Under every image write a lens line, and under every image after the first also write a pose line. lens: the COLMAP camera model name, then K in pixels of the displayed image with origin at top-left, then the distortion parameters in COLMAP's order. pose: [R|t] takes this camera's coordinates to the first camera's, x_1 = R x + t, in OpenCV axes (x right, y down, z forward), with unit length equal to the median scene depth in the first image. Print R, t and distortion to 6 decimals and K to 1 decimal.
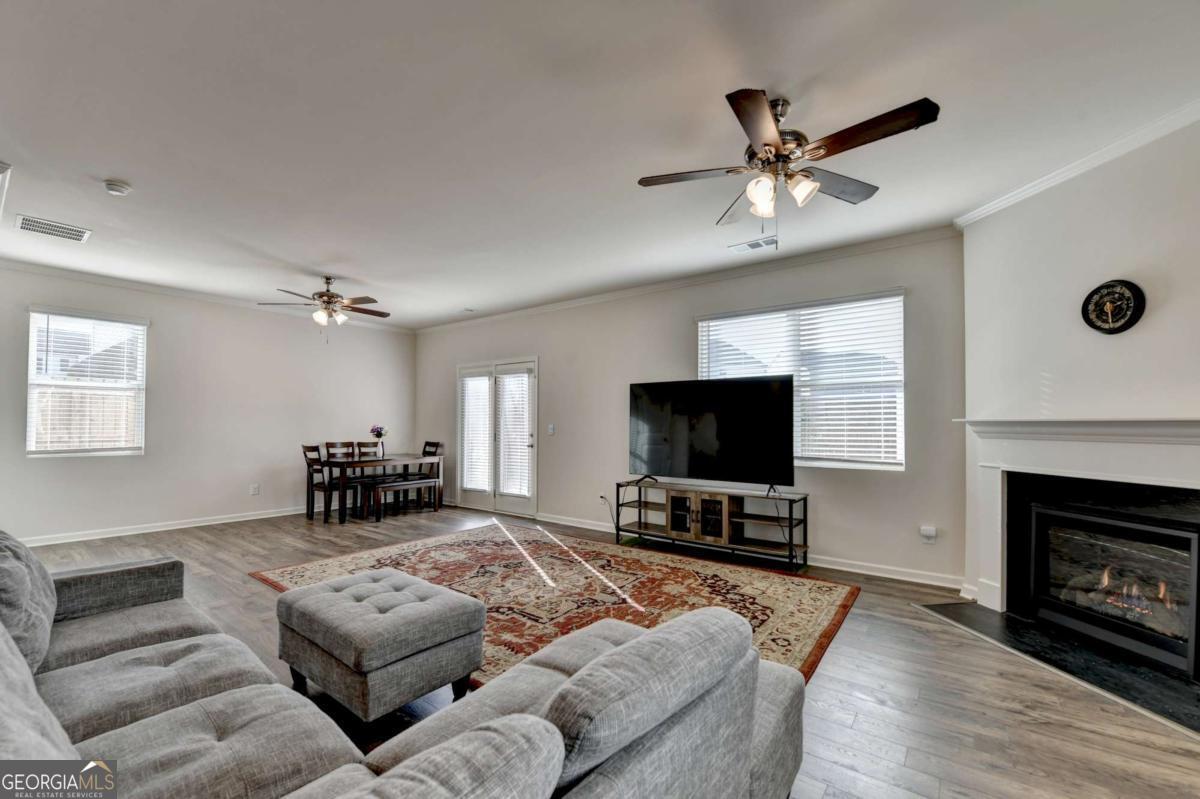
lens RADIAL K [[491.4, 0, 603.5], [0, 491.4, 418.4], [0, 0, 1]] dist [-0.009267, -0.000397]
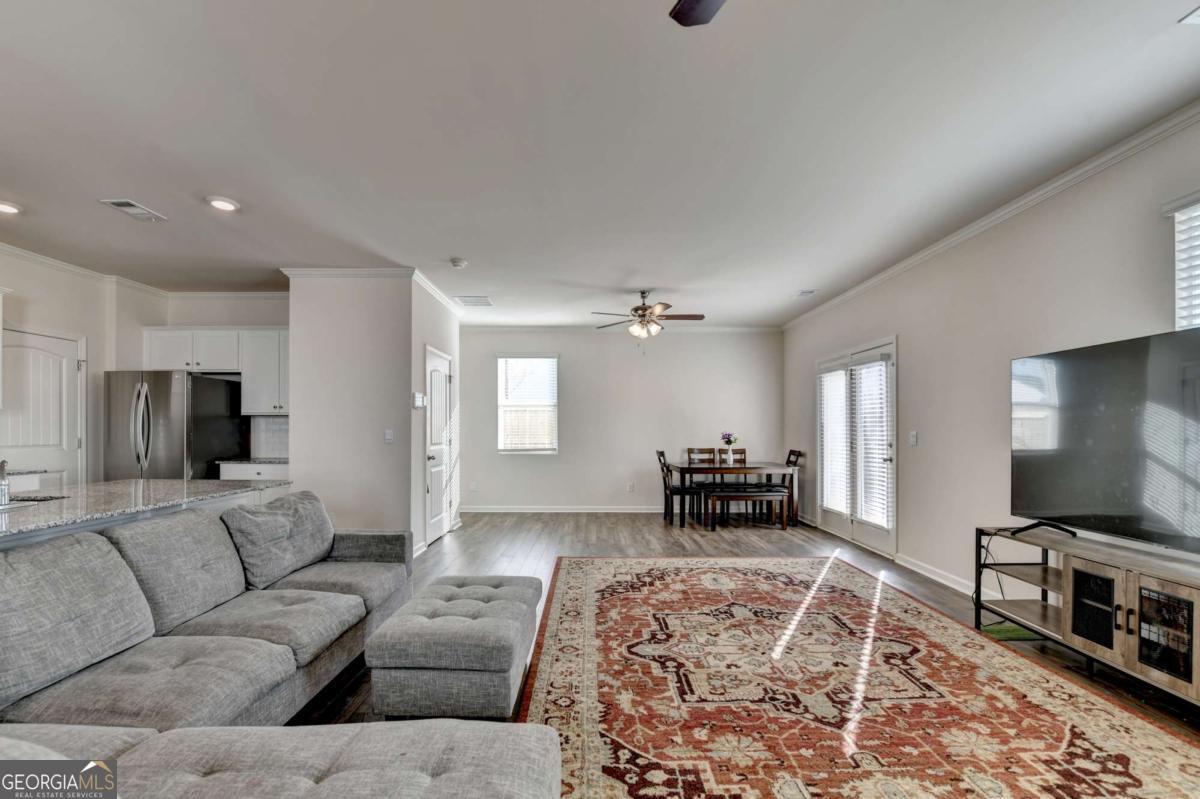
lens RADIAL K [[502.3, 0, 600.0], [0, 502.3, 430.8], [0, 0, 1]] dist [-0.017575, -0.000961]
pose [[0.597797, -0.002948, -0.801642, 0.252711], [0.013463, 0.999889, 0.006362, 0.003182], [0.801535, -0.014596, 0.597770, 0.284592]]
